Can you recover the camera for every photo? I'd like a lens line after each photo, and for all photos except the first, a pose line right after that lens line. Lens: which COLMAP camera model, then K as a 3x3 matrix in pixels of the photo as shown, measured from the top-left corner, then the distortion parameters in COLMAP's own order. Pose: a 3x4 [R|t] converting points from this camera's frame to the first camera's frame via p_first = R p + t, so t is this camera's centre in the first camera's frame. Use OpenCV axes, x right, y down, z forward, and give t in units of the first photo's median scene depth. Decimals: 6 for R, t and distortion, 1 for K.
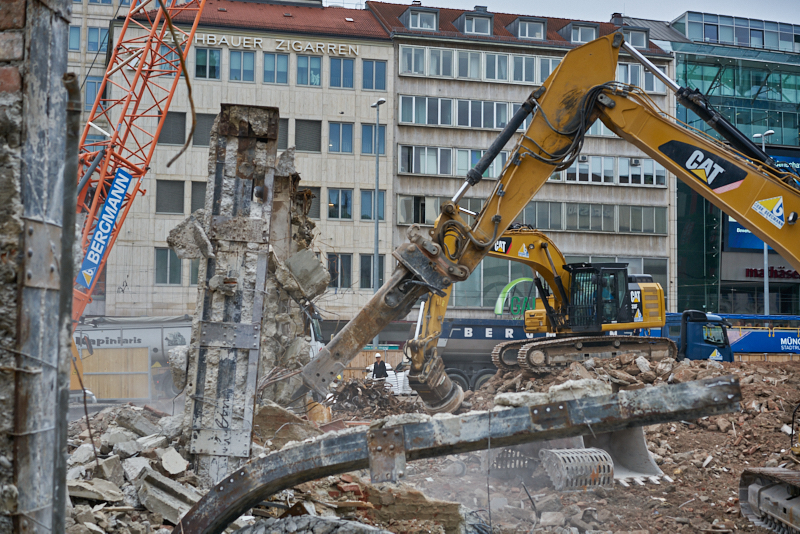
lens RADIAL K [[1216.1, 0, 395.8], [0, 1216.1, 265.5], [0, 0, 1]] dist [0.098239, -0.854917]
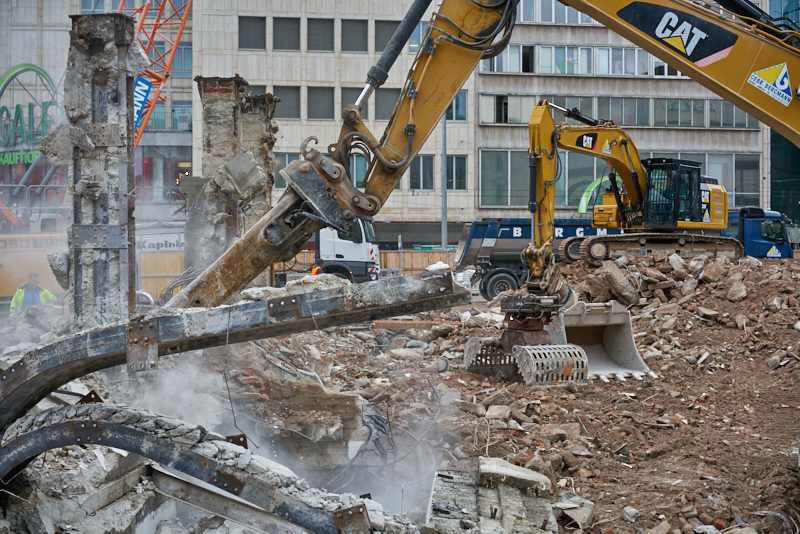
lens RADIAL K [[1217.4, 0, 396.1], [0, 1217.4, 265.2], [0, 0, 1]] dist [0.102149, -0.869735]
pose [[0.994695, -0.009704, -0.102413, 0.091242], [0.017909, 0.996674, 0.079501, 0.000913], [0.101301, -0.080914, 0.991560, -0.009457]]
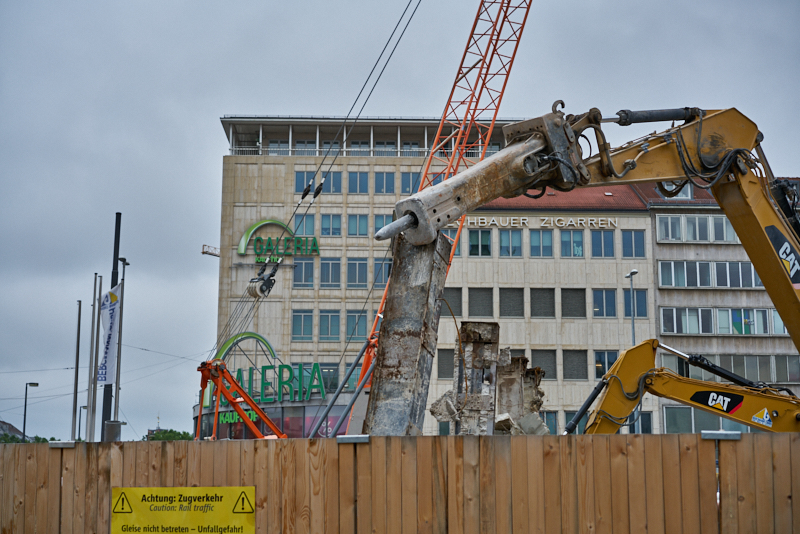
lens RADIAL K [[1219.4, 0, 396.8], [0, 1219.4, 264.0], [0, 0, 1]] dist [0.108068, -0.876408]
pose [[0.972770, -0.053084, -0.225610, 0.057869], [0.023193, 0.990827, -0.133129, 0.000402], [0.230607, 0.124272, 0.965079, -0.233889]]
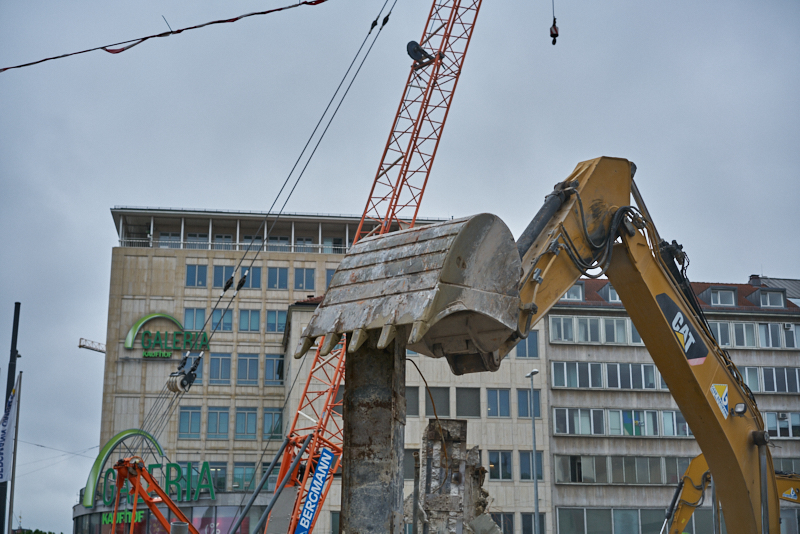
lens RADIAL K [[1220.3, 0, 396.8], [0, 1220.3, 263.9], [0, 0, 1]] dist [0.109421, -0.891567]
pose [[0.991575, -0.048494, -0.120110, 0.003967], [0.022401, 0.977502, -0.209731, -0.001025], [0.127579, 0.205274, 0.970354, -0.226954]]
